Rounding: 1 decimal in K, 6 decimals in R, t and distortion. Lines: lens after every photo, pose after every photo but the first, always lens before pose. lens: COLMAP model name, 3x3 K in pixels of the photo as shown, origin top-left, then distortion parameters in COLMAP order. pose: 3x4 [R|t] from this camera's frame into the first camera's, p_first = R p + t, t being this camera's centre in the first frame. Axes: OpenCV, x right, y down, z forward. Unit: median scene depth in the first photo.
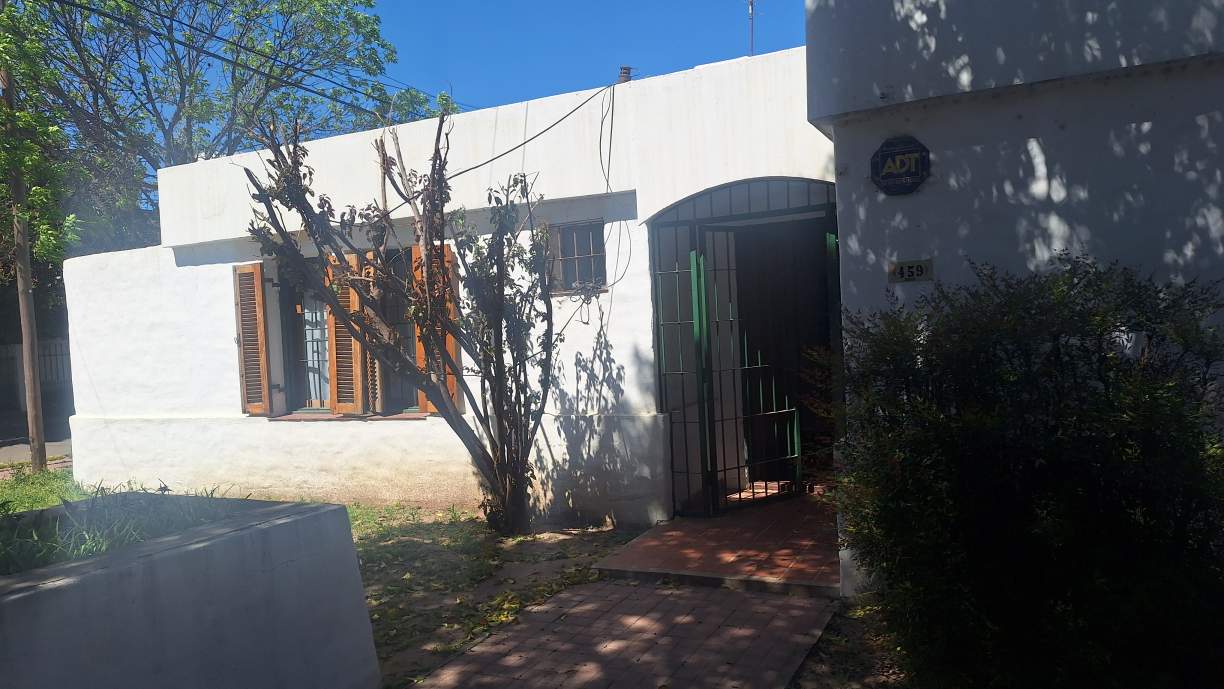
lens RADIAL K [[839.5, 0, 637.8], [0, 839.5, 350.3], [0, 0, 1]] dist [0.032327, -0.057858]
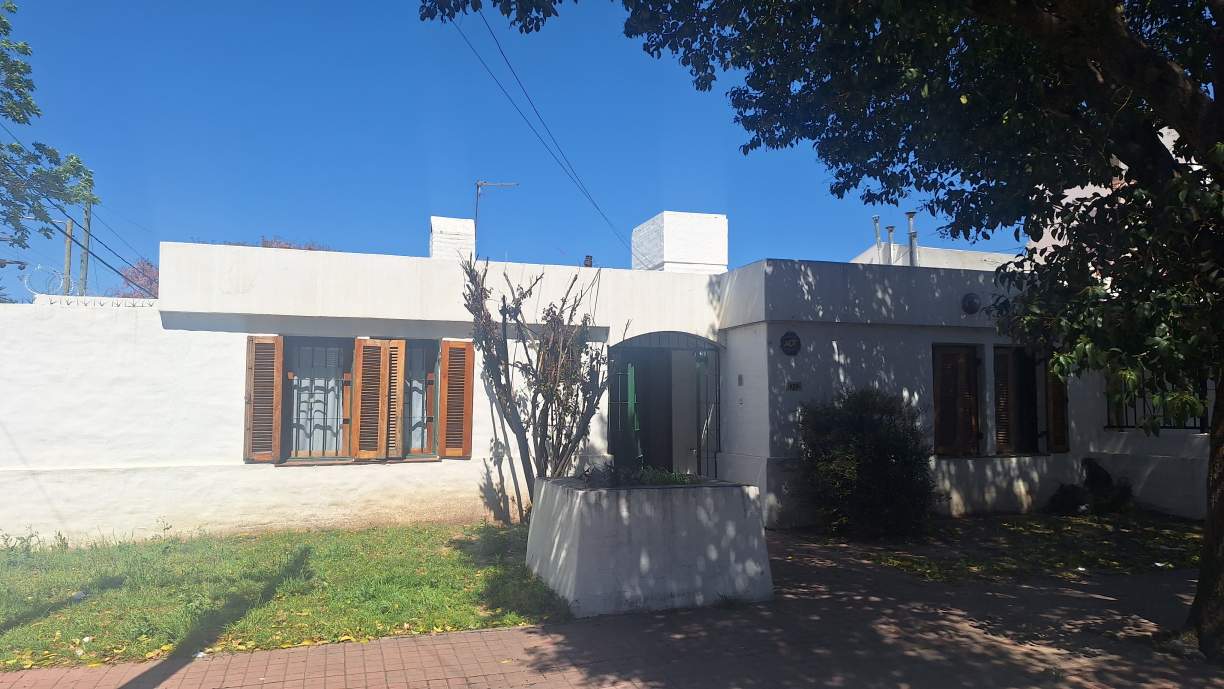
lens RADIAL K [[839.5, 0, 637.8], [0, 839.5, 350.3], [0, 0, 1]] dist [0.032327, -0.057858]
pose [[0.719593, 0.096114, 0.687712, -1.066722], [-0.013820, 0.992160, -0.124204, 0.071669], [-0.694259, 0.079872, 0.715280, -0.274021]]
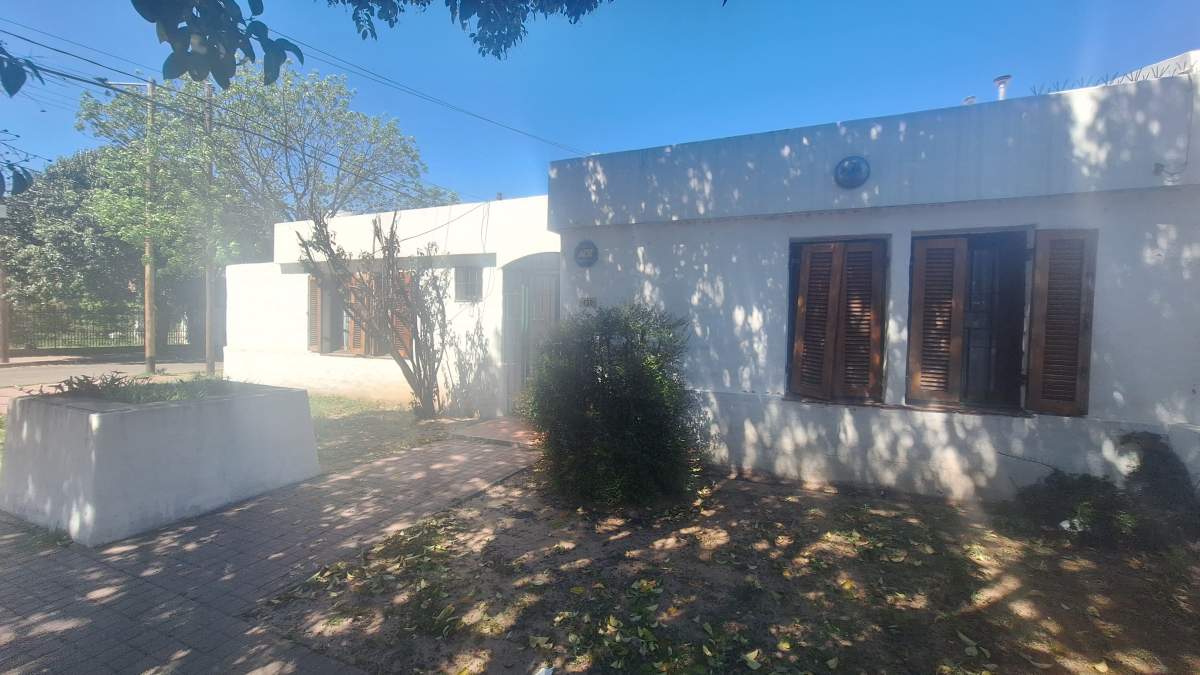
lens RADIAL K [[473.9, 0, 602.5], [0, 473.9, 332.3], [0, 0, 1]] dist [-0.023014, -0.000004]
pose [[0.996879, 0.067980, 0.040128, 0.200172], [-0.067540, 0.997642, -0.012210, -0.001382], [-0.040864, 0.009461, 0.999120, -0.140391]]
